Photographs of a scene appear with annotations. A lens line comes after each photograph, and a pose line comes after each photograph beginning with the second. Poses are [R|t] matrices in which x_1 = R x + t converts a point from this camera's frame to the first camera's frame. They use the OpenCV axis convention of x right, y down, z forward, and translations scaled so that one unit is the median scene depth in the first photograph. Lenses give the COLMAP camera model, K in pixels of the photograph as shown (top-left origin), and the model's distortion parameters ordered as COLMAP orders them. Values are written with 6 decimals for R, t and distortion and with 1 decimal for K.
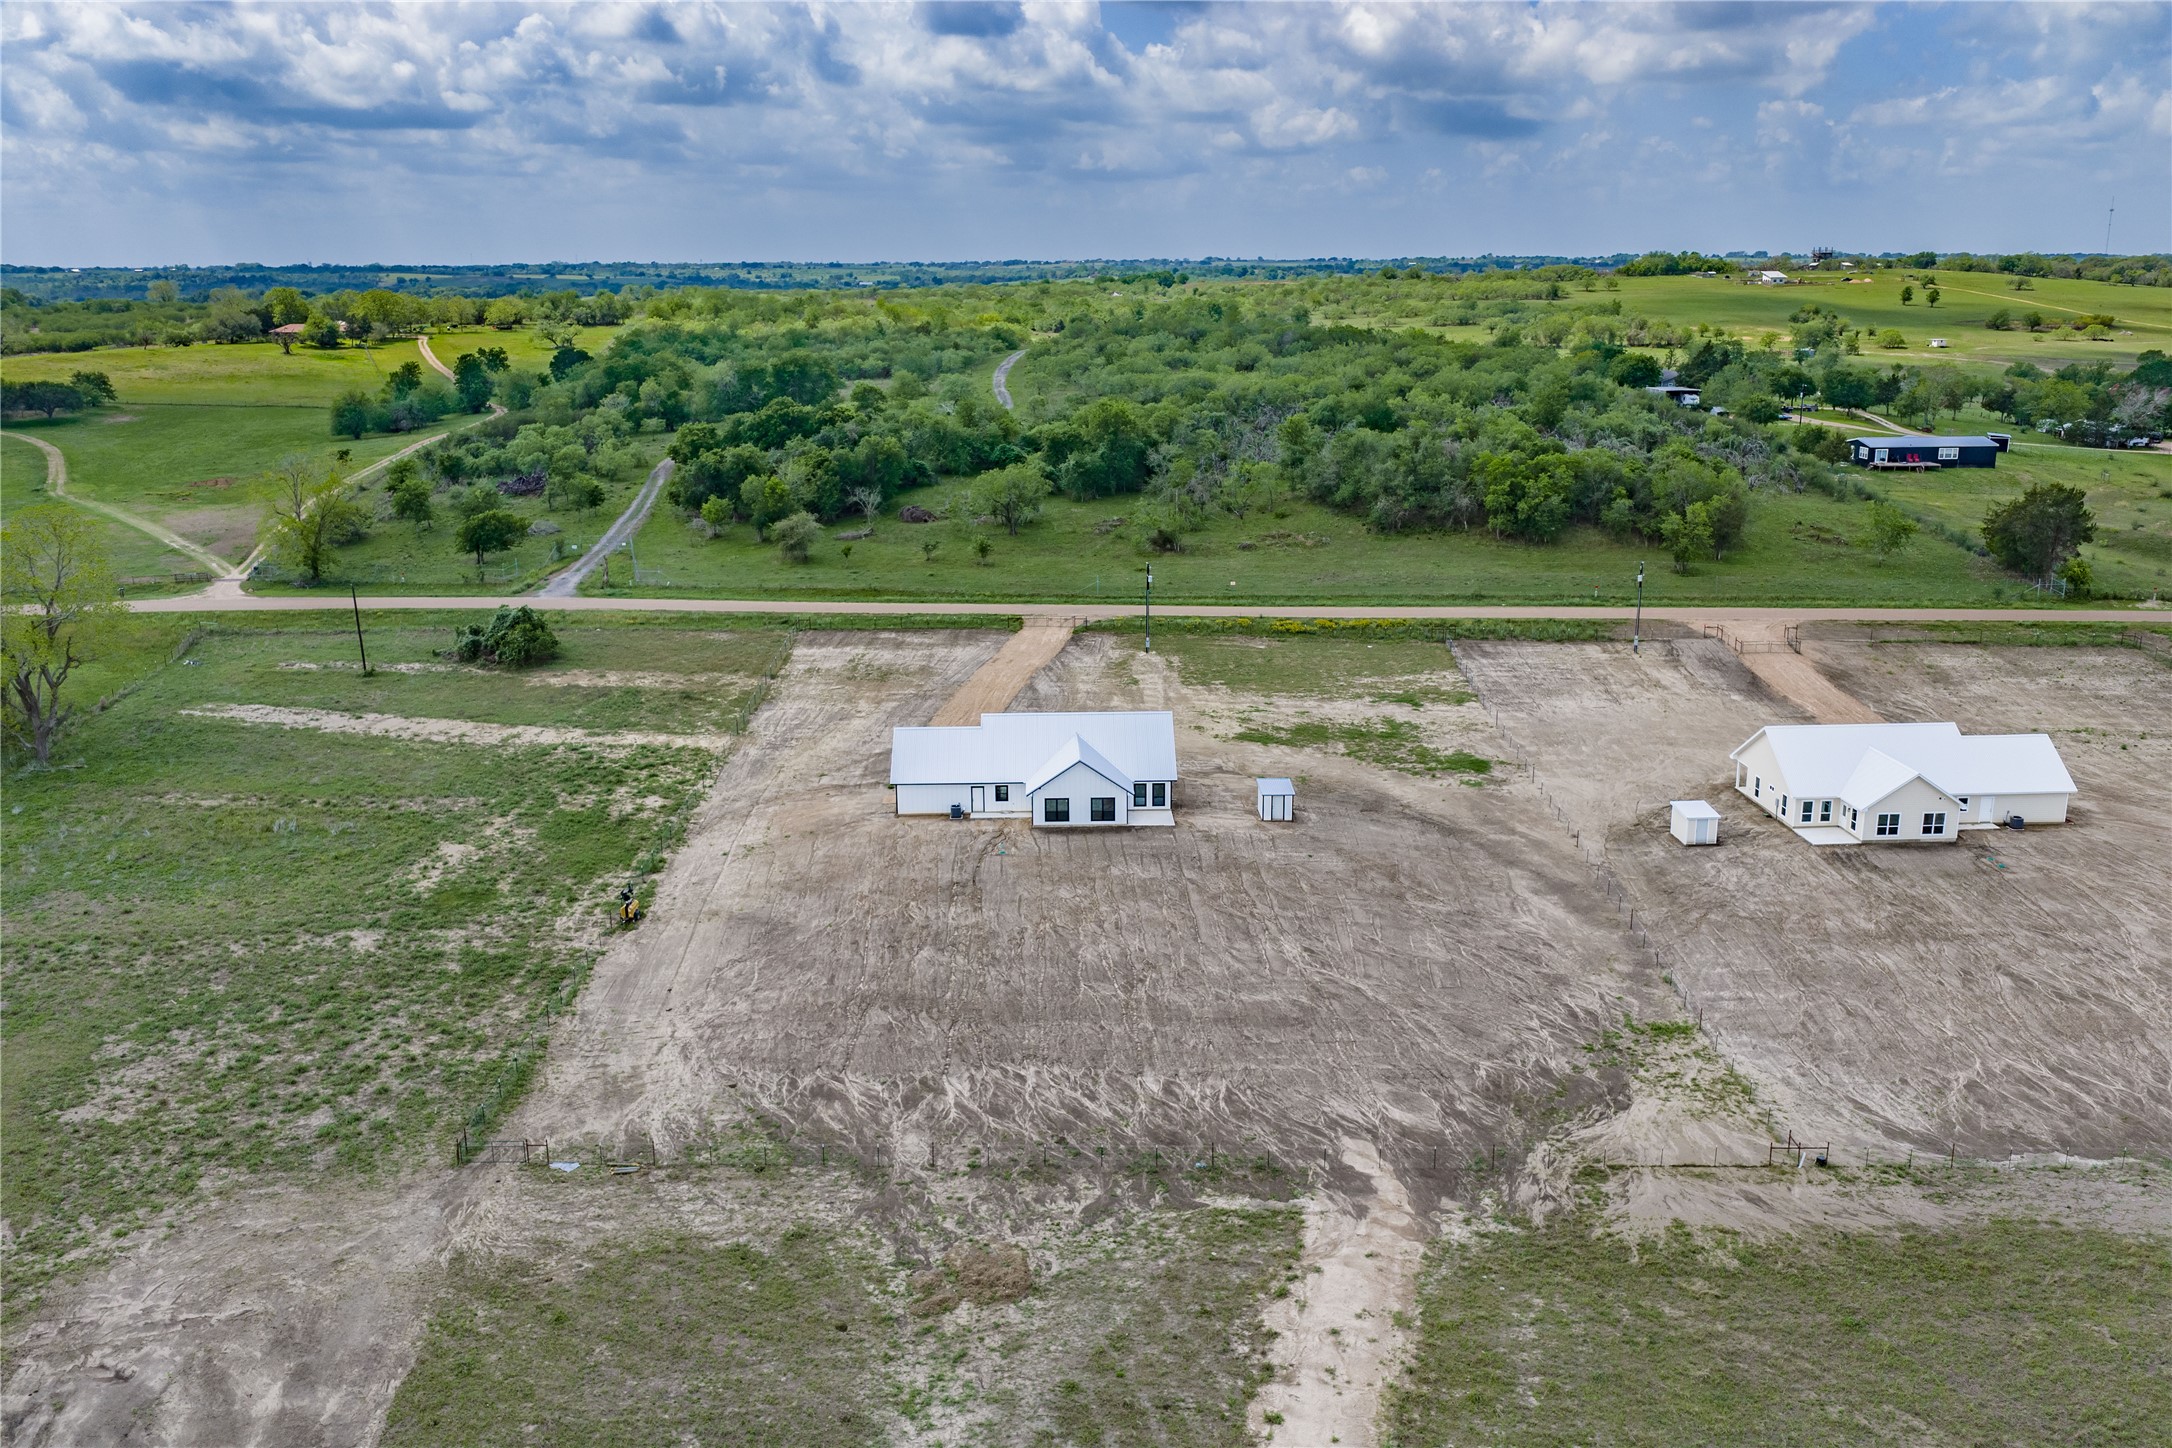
lens RADIAL K [[1791.6, 0, 1092.1], [0, 1791.6, 727.9], [0, 0, 1]] dist [0.022483, -0.041808]
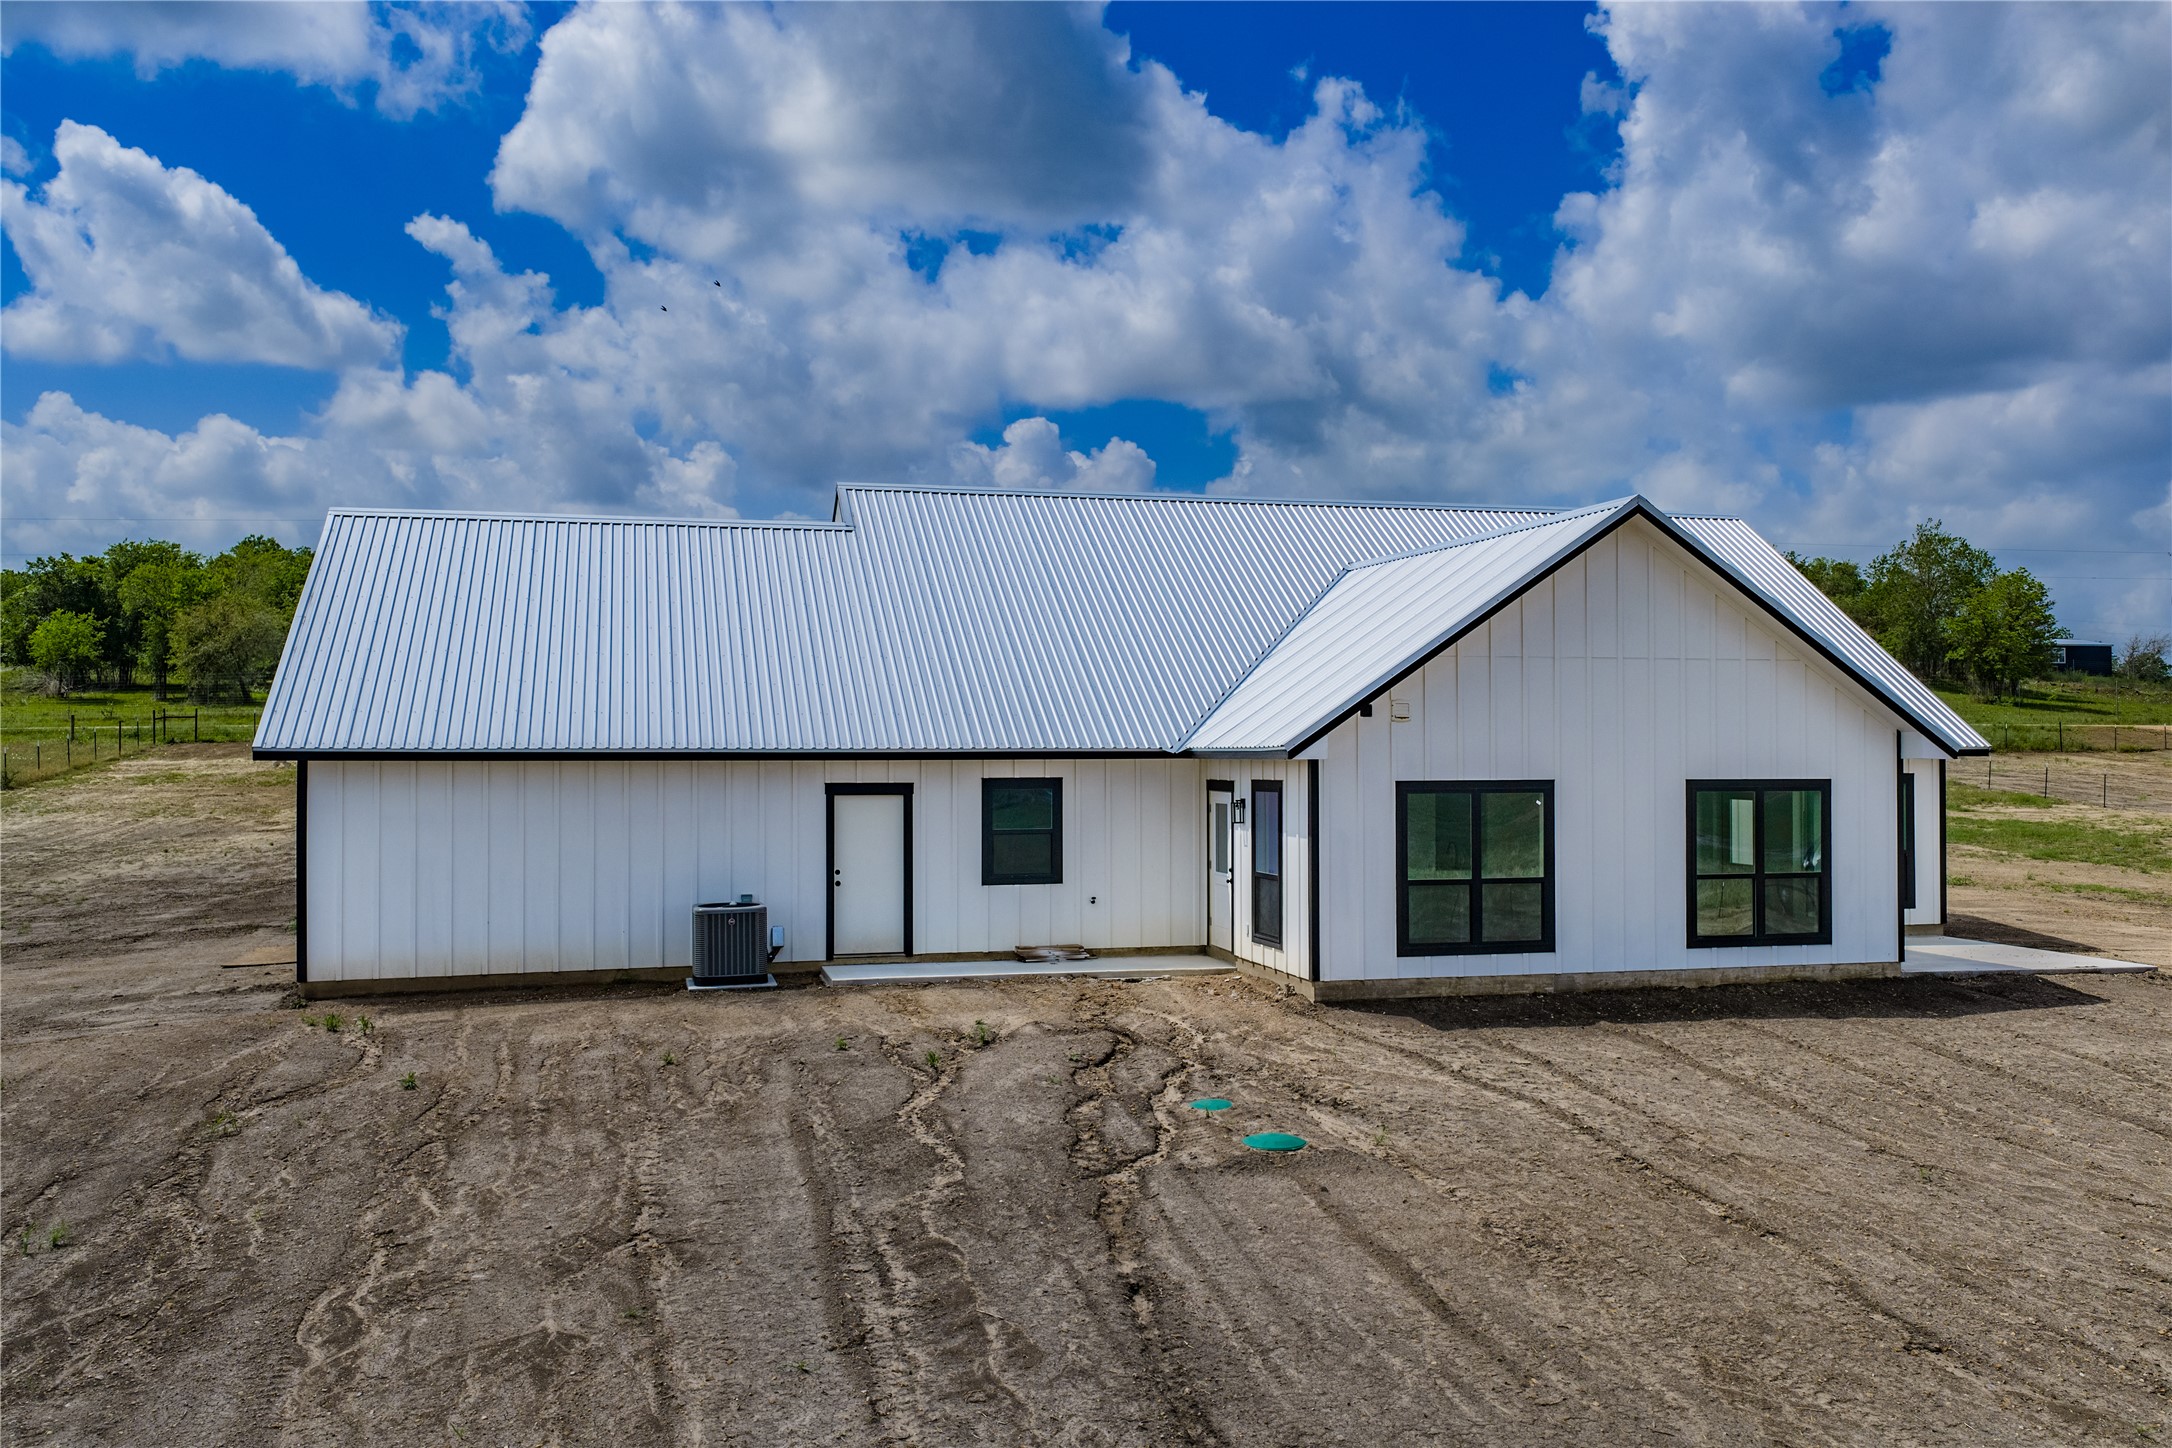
lens RADIAL K [[1804.7, 0, 1099.2], [0, 1804.7, 732.3], [0, 0, 1]] dist [0.014149, -0.017041]
pose [[0.975890, 0.001414, 0.218259, -0.080027], [0.055997, 0.964887, -0.256626, 0.070787], [-0.210958, 0.262661, 0.941545, 0.864866]]
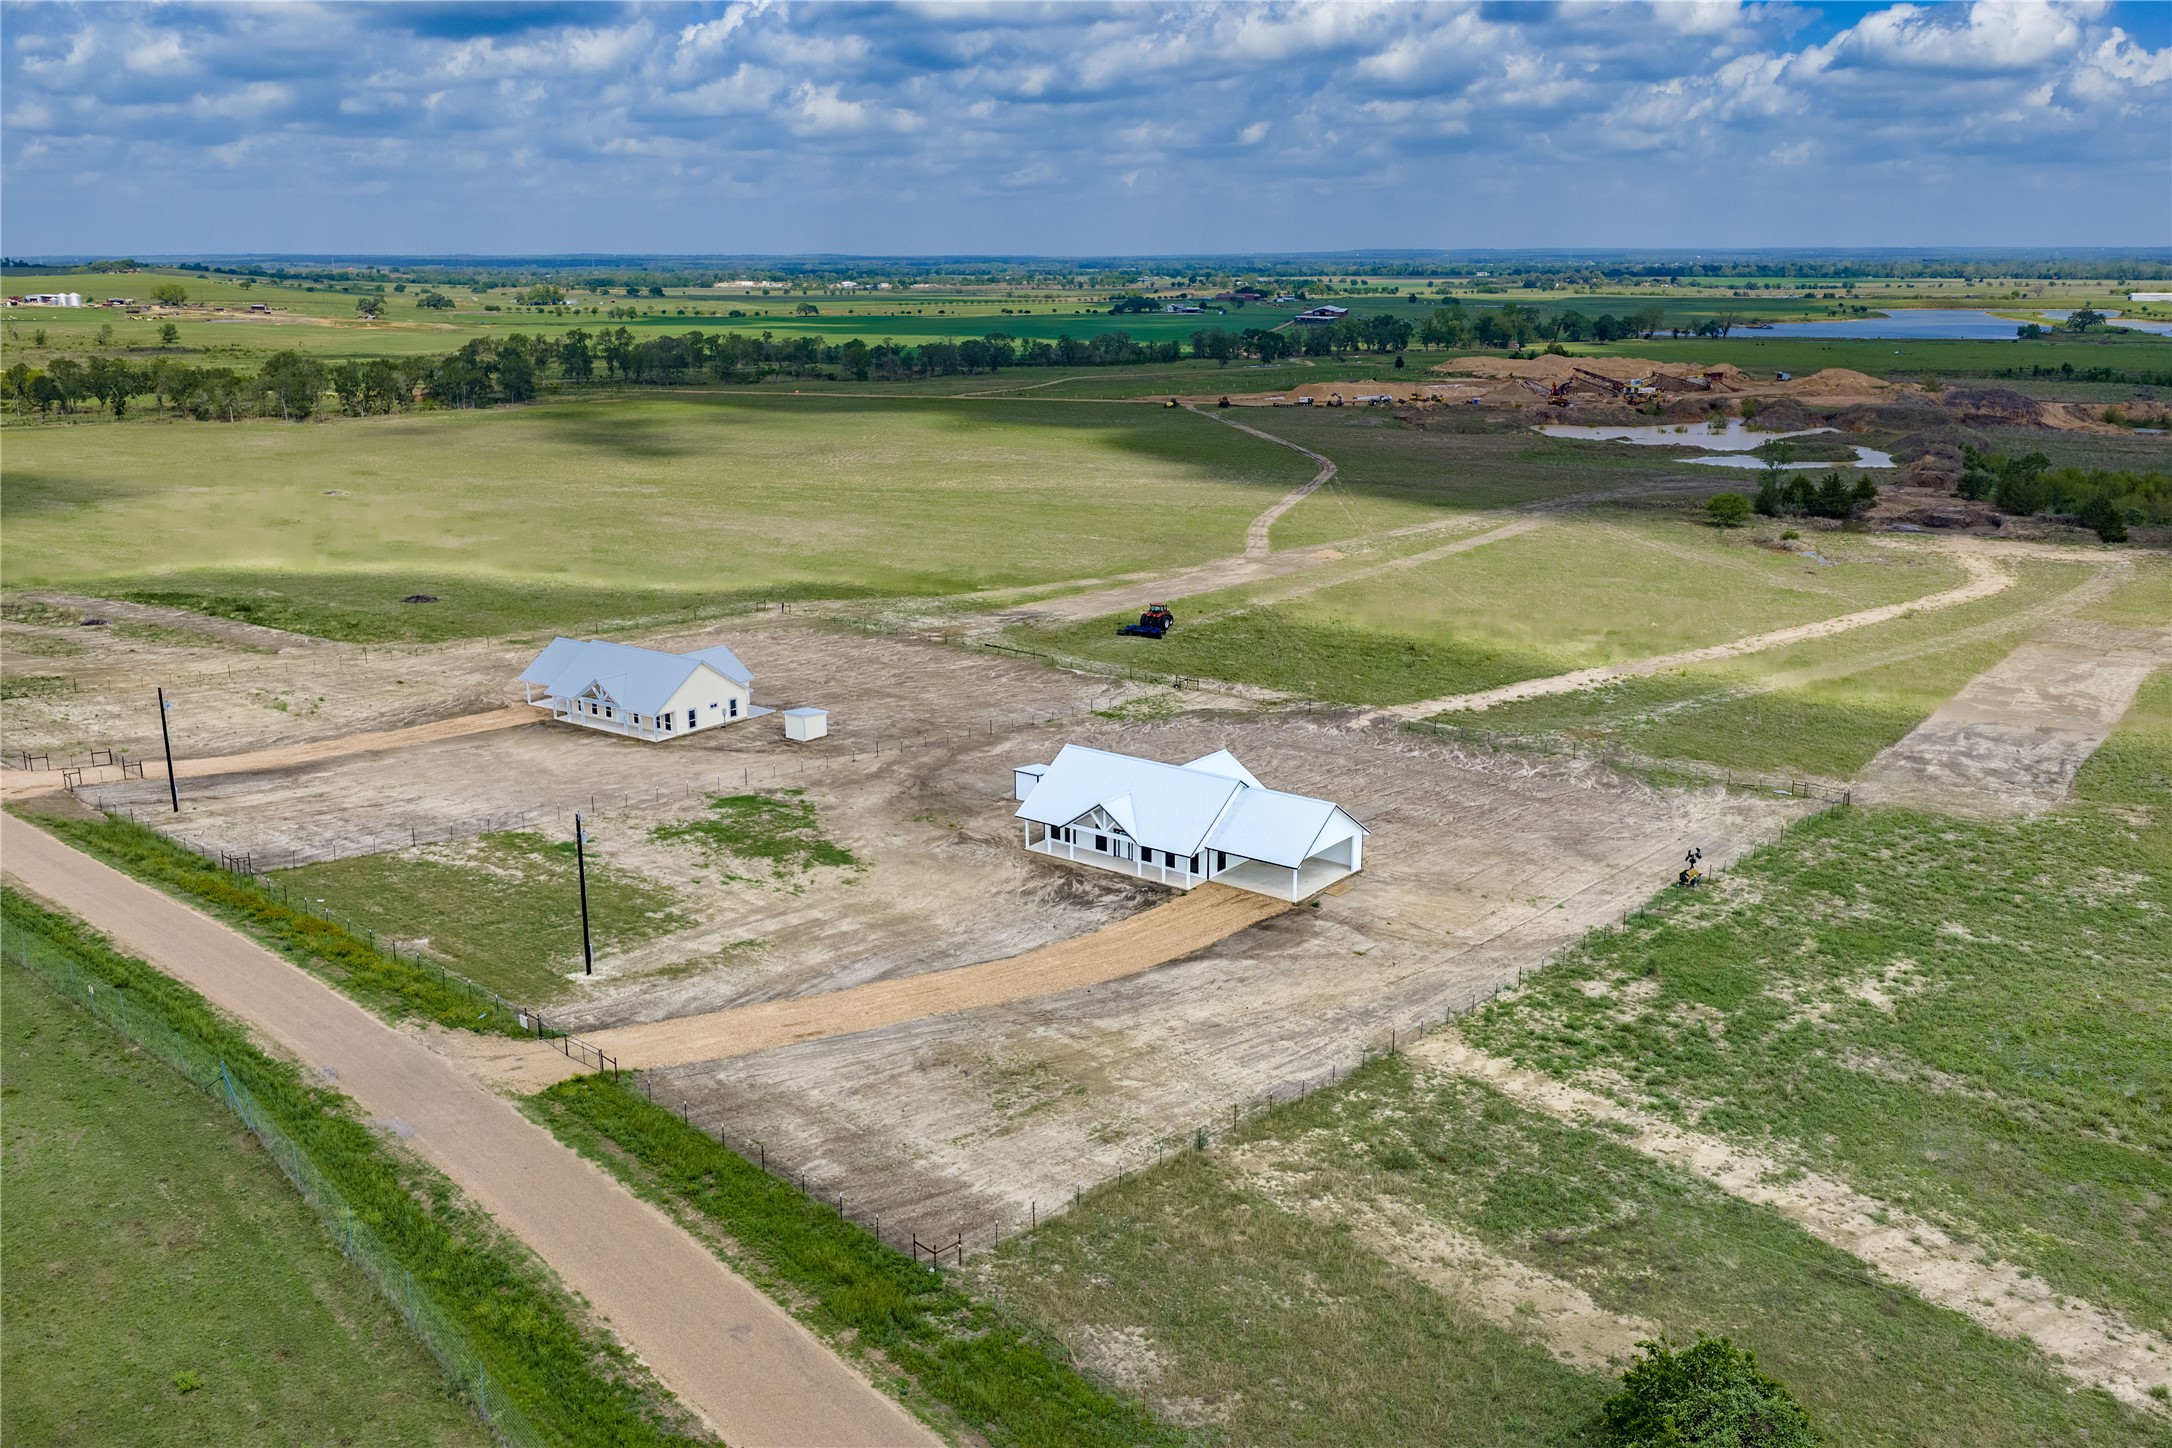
lens RADIAL K [[1804.7, 0, 1099.2], [0, 1804.7, 732.3], [0, 0, 1]] dist [0.014149, -0.017041]
pose [[-0.771700, -0.154292, 0.616988, -0.565446], [0.167851, 0.886318, 0.431585, -0.431930], [-0.613437, 0.436616, -0.658073, 1.680199]]
